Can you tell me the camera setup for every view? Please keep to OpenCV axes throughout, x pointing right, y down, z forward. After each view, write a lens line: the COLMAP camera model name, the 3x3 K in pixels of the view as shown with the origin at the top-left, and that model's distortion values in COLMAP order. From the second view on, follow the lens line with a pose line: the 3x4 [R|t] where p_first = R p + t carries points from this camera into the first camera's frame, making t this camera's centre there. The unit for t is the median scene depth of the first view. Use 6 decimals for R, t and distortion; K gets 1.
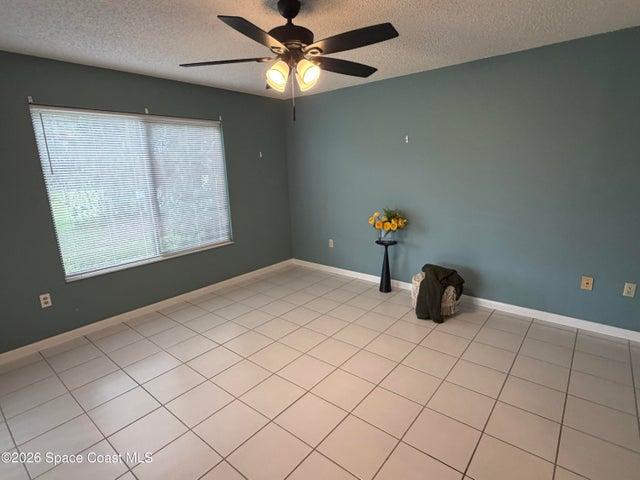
lens RADIAL K [[335.3, 0, 320.0], [0, 335.3, 240.0], [0, 0, 1]] dist [0.000706, 0.000301]
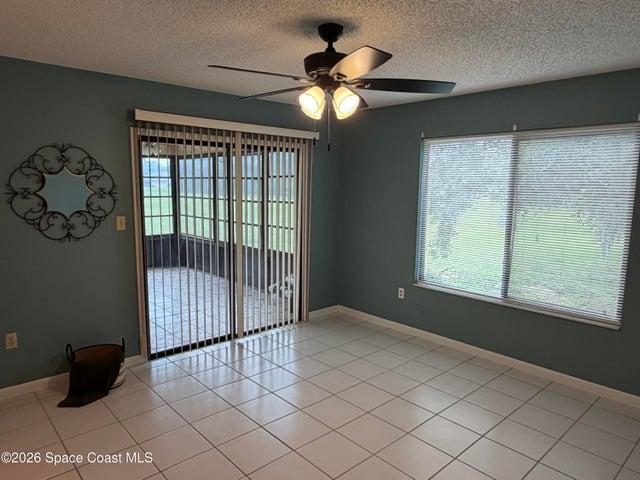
lens RADIAL K [[432.1, 0, 320.0], [0, 432.1, 240.0], [0, 0, 1]] dist [-0.000136, -0.000162]
pose [[-0.136612, 0.168695, -0.976155, 0.744767], [-0.219536, 0.955736, 0.195890, -0.251754], [0.965992, 0.241062, -0.093531, 0.796713]]
